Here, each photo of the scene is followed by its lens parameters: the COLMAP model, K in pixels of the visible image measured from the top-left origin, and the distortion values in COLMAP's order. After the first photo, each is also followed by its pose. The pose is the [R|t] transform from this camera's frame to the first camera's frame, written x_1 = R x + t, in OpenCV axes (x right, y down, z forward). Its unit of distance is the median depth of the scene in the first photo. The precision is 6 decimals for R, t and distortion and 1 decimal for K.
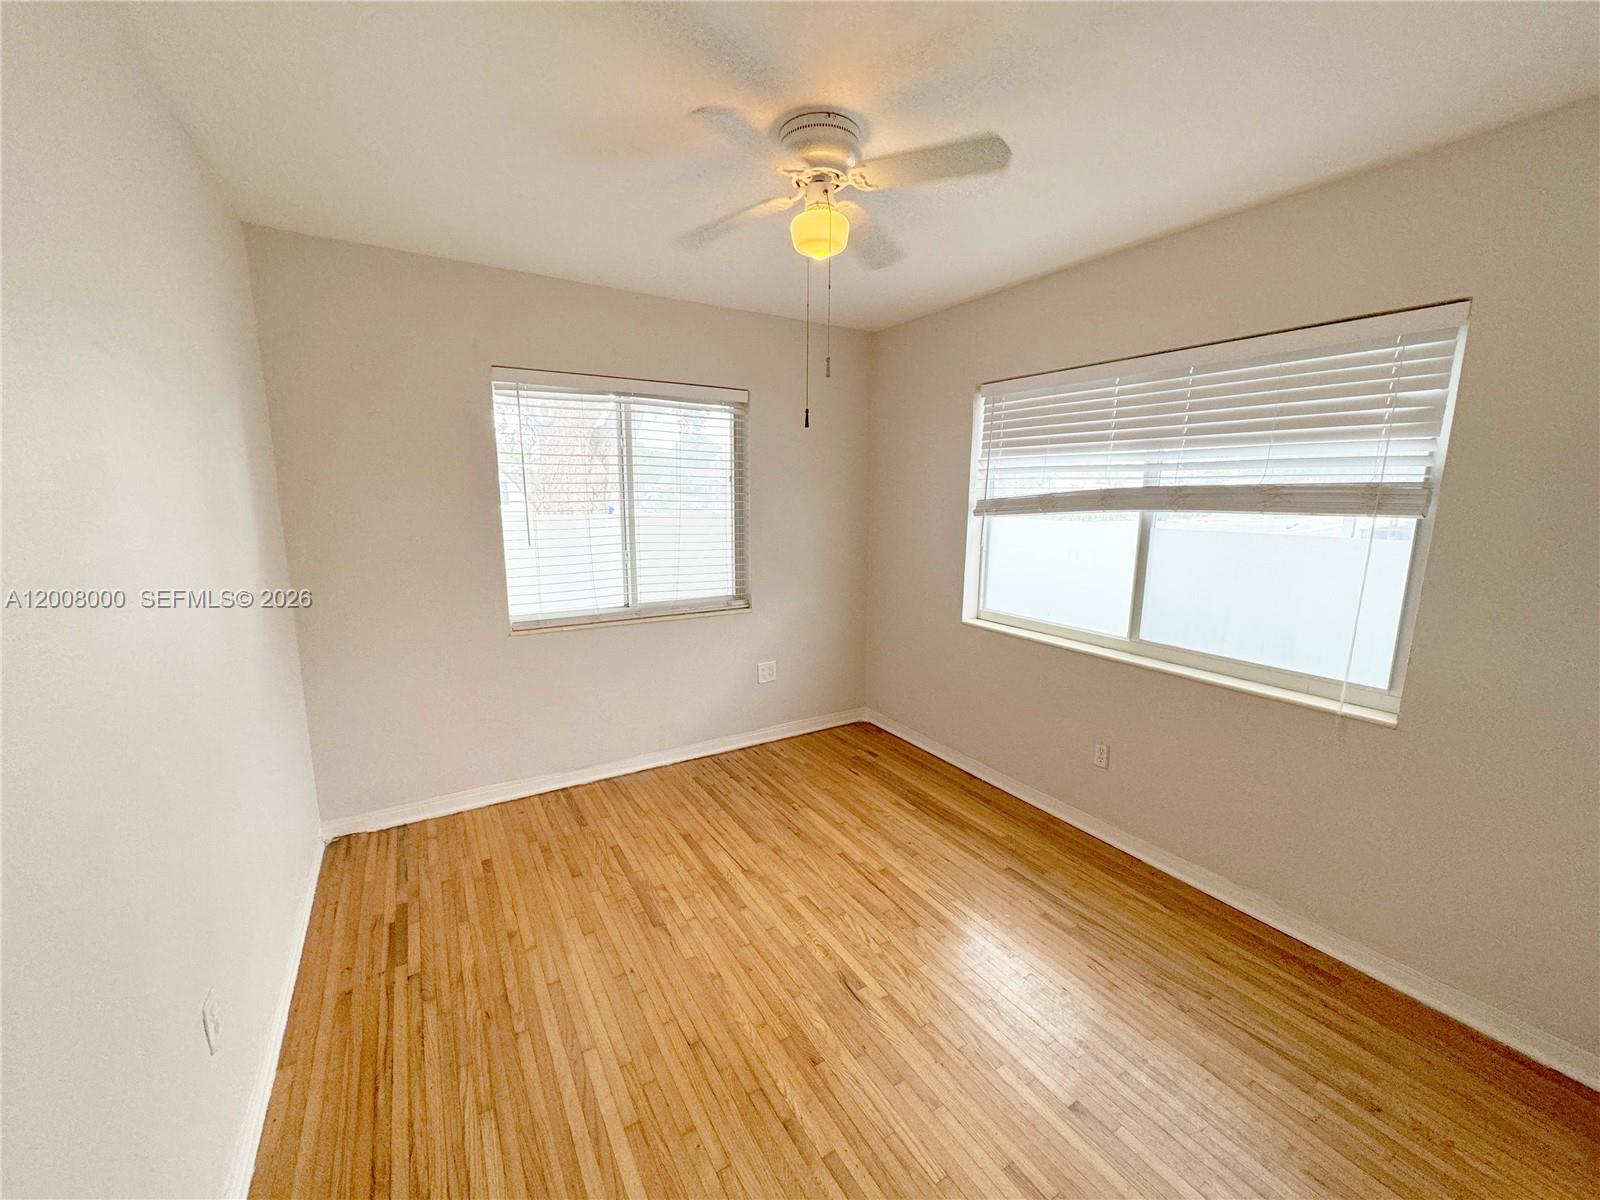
lens RADIAL K [[637.2, 0, 803.4], [0, 637.2, 604.9], [0, 0, 1]] dist [-0.000191, -0.000094]
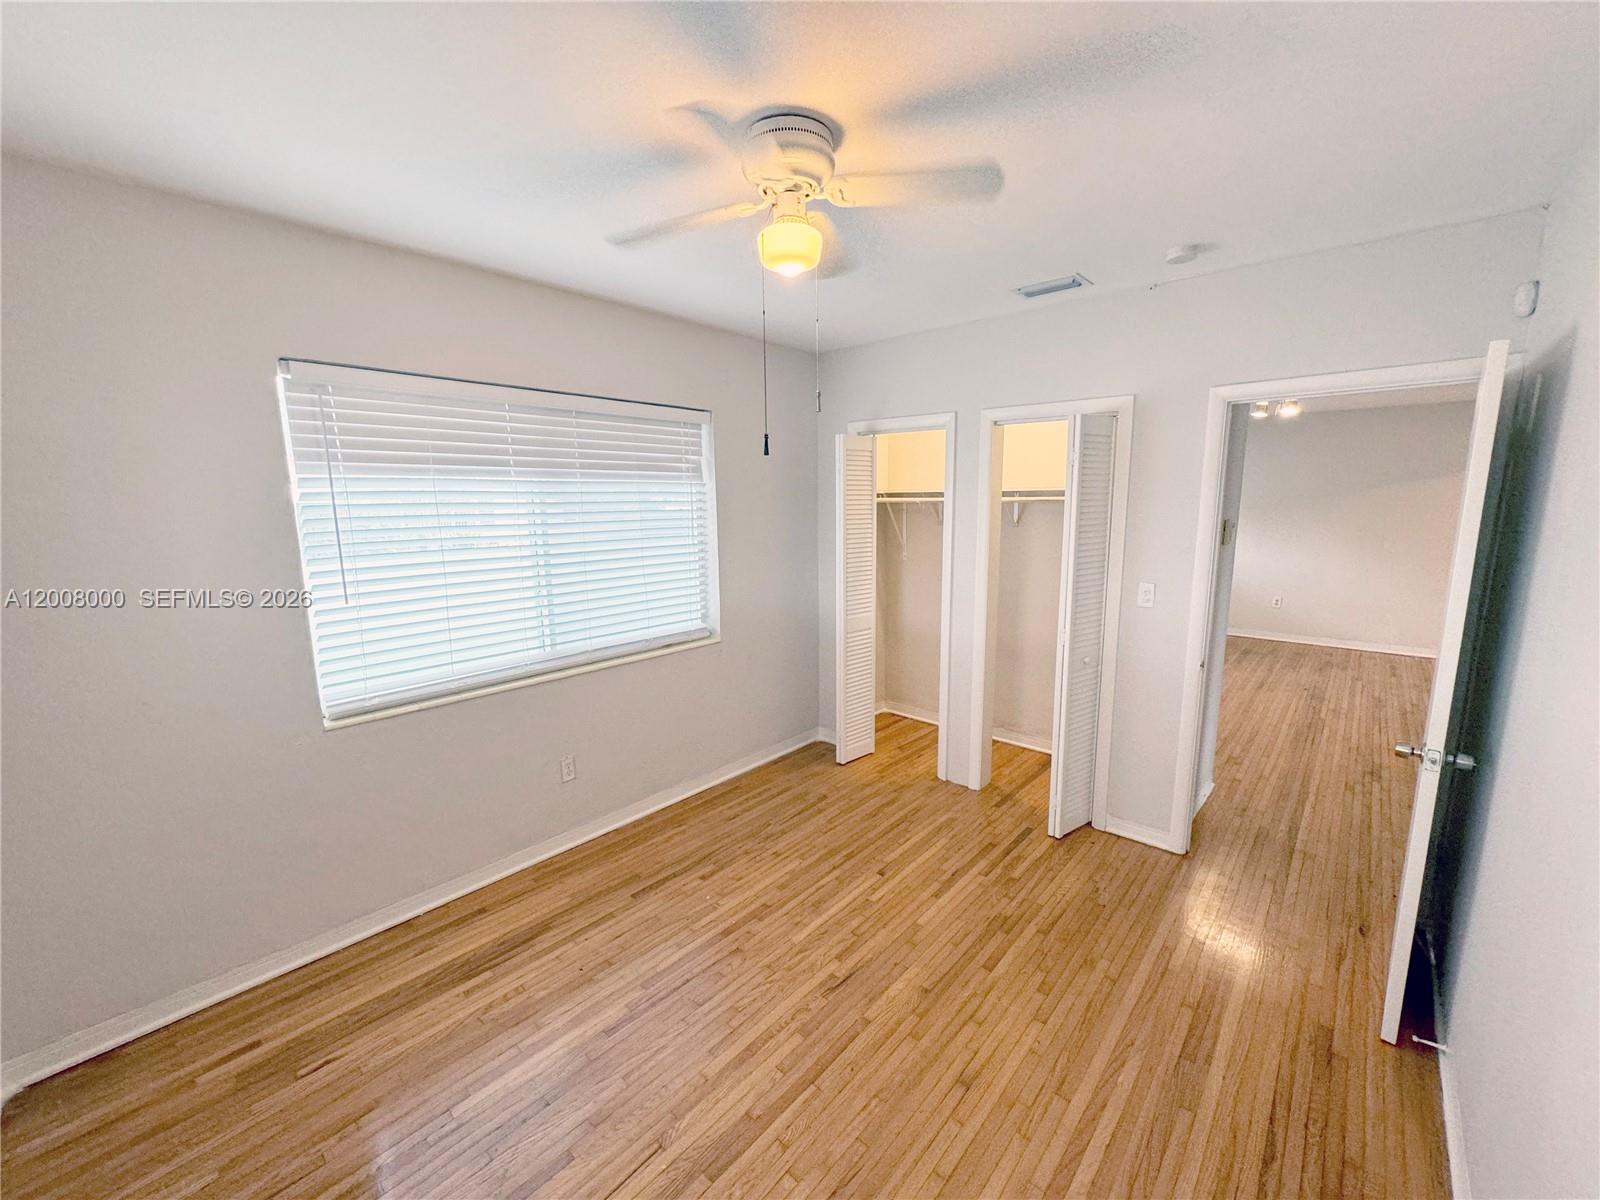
lens RADIAL K [[637.2, 0, 804.2], [0, 637.2, 599.4], [0, 0, 1]] dist [-0.000191, -0.000094]
pose [[-0.286458, -0.153844, 0.945661, -0.700724], [0.176640, 0.961624, 0.209948, -0.216831], [-0.941669, 0.227183, -0.248290, 0.999316]]
